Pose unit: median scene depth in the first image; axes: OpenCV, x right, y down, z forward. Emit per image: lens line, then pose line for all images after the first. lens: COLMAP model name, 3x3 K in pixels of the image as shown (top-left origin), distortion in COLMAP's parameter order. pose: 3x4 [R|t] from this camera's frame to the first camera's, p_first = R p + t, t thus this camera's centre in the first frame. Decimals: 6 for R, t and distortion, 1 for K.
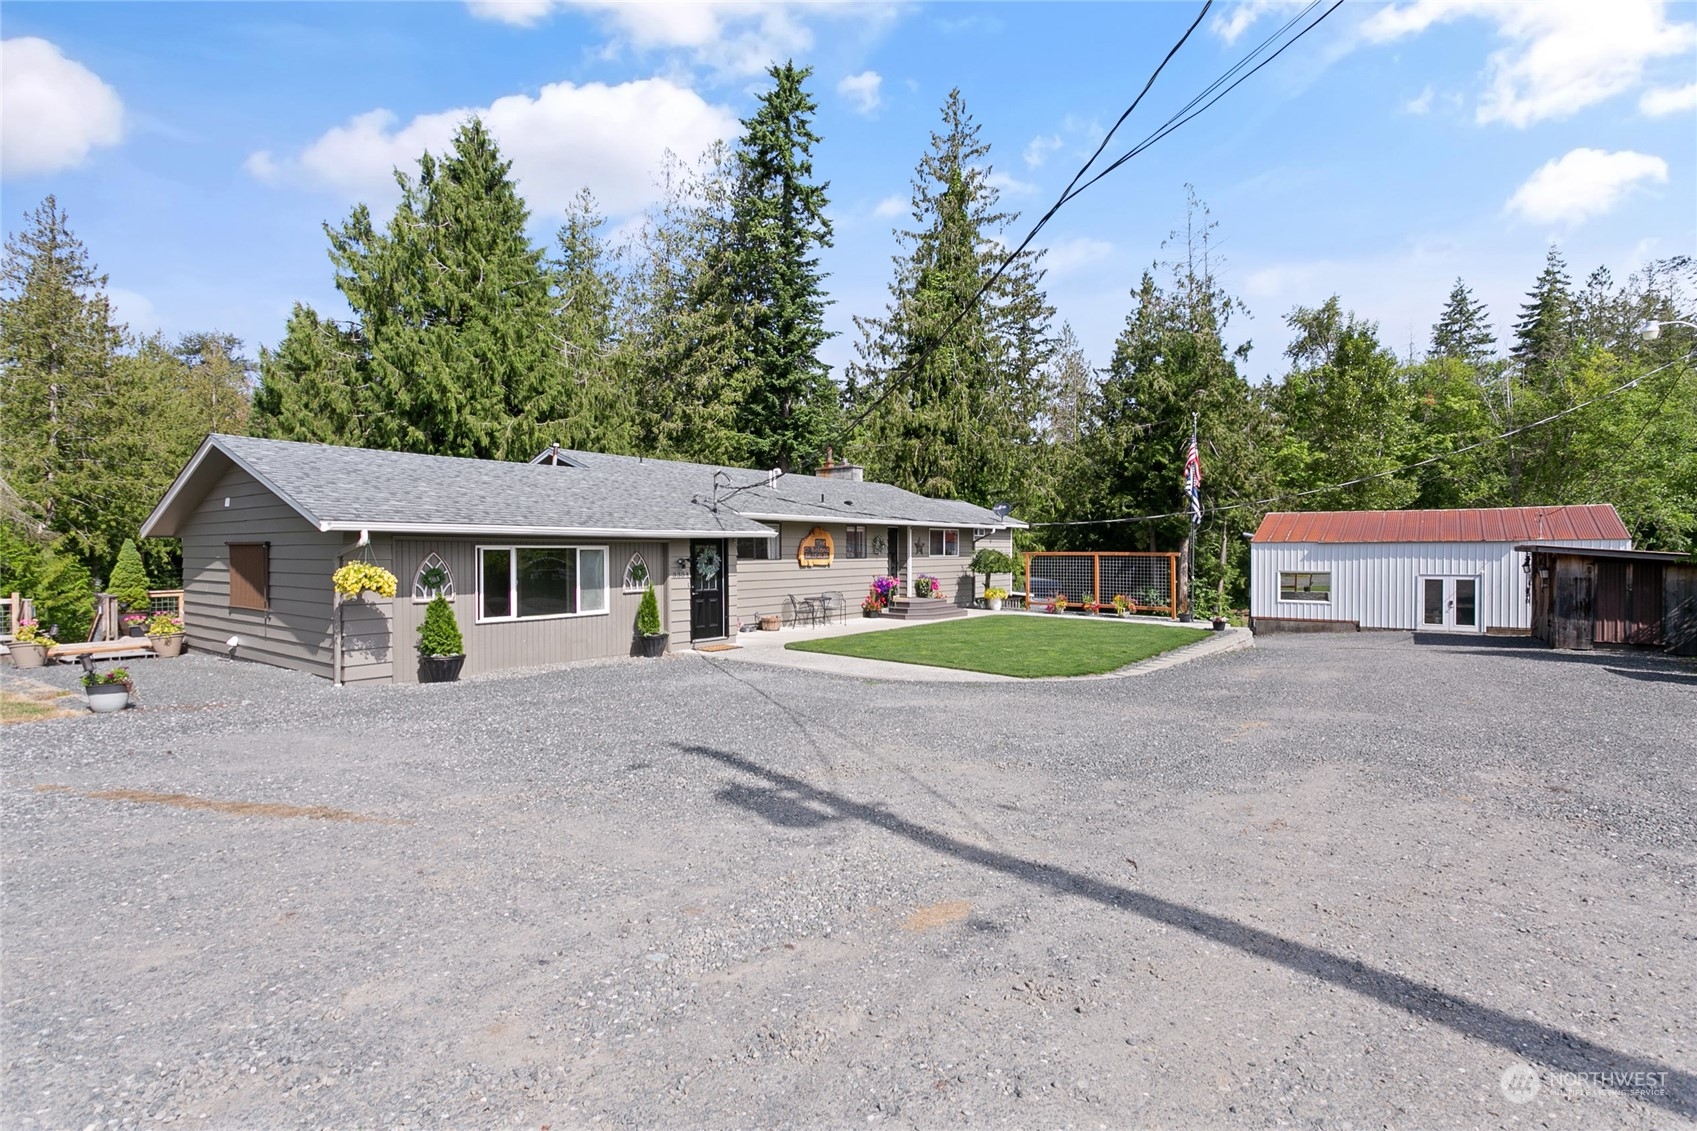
lens RADIAL K [[814.8, 0, 856.8], [0, 814.8, 557.5], [0, 0, 1]] dist [0.004168, 0.001166]
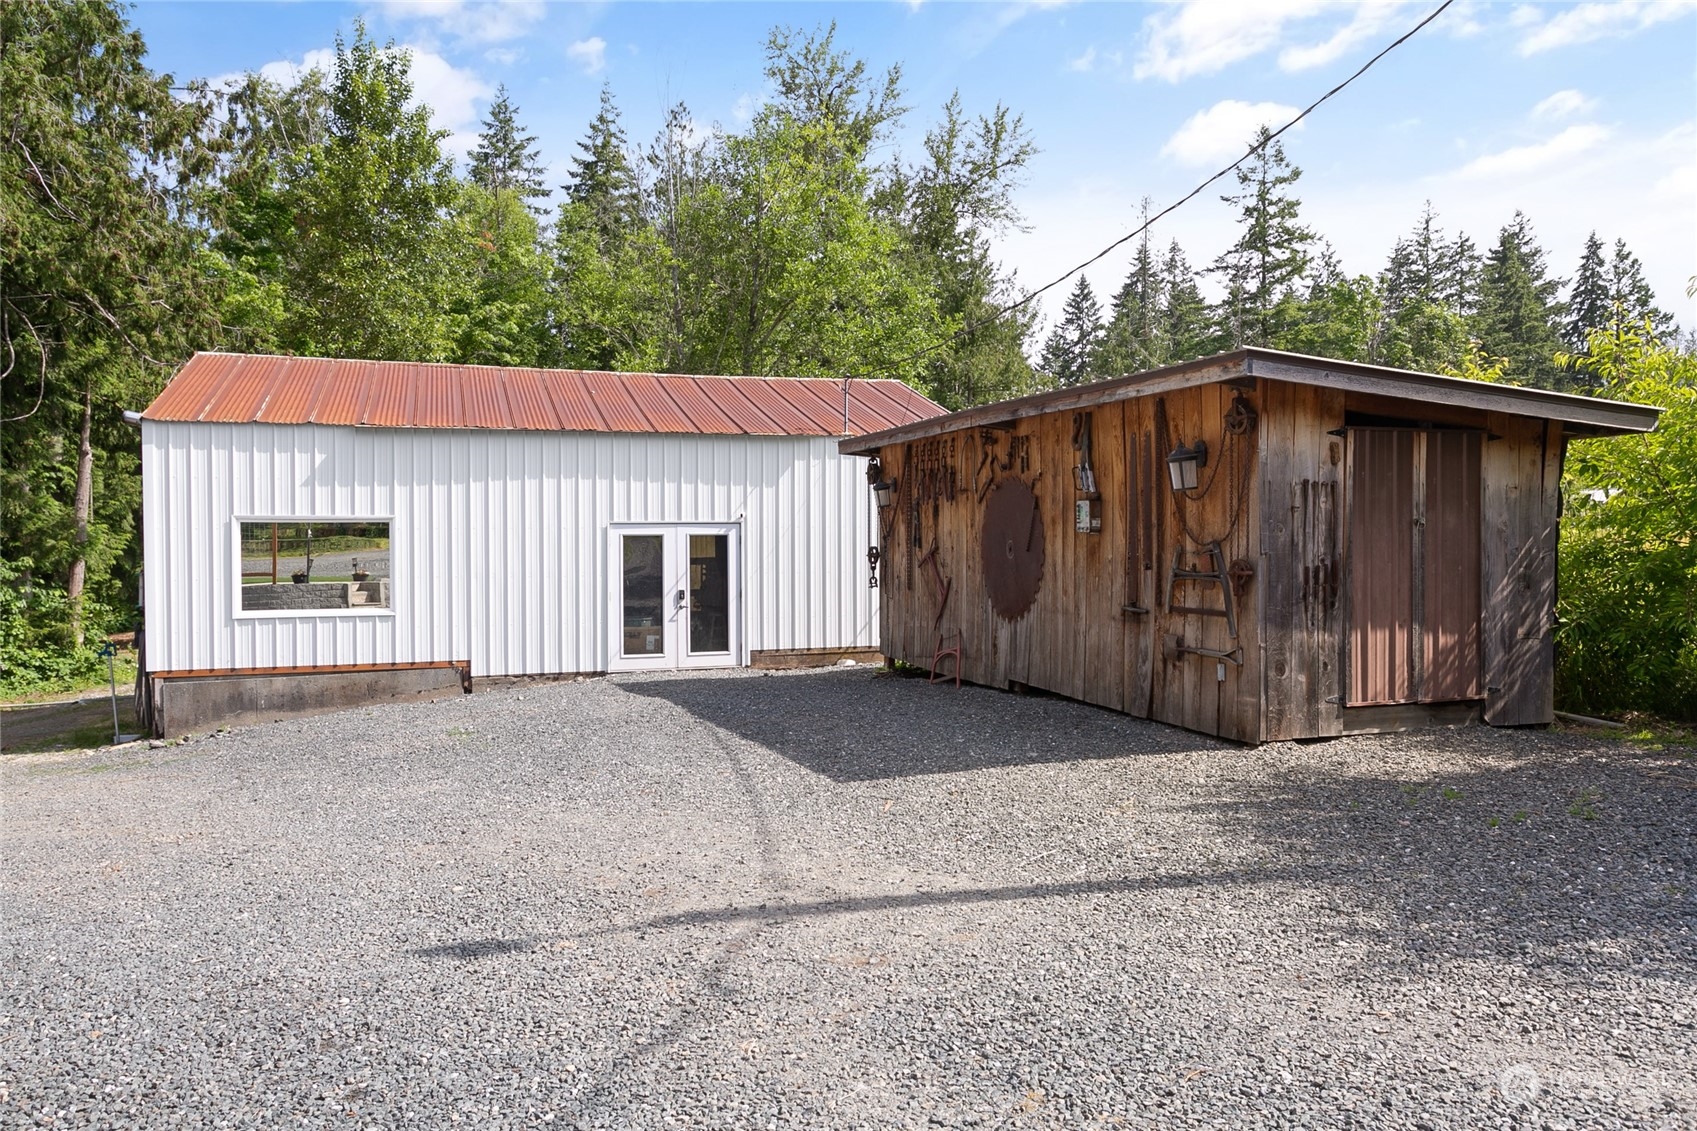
lens RADIAL K [[1250.1, 0, 849.5], [0, 1250.1, 553.1], [0, 0, 1]] dist [-0.004844, 0.005375]
pose [[0.588933, -0.015225, 0.808038, 0.278360], [0.007780, 0.999883, 0.013169, 0.026391], [-0.808144, -0.001469, 0.588983, 0.546246]]
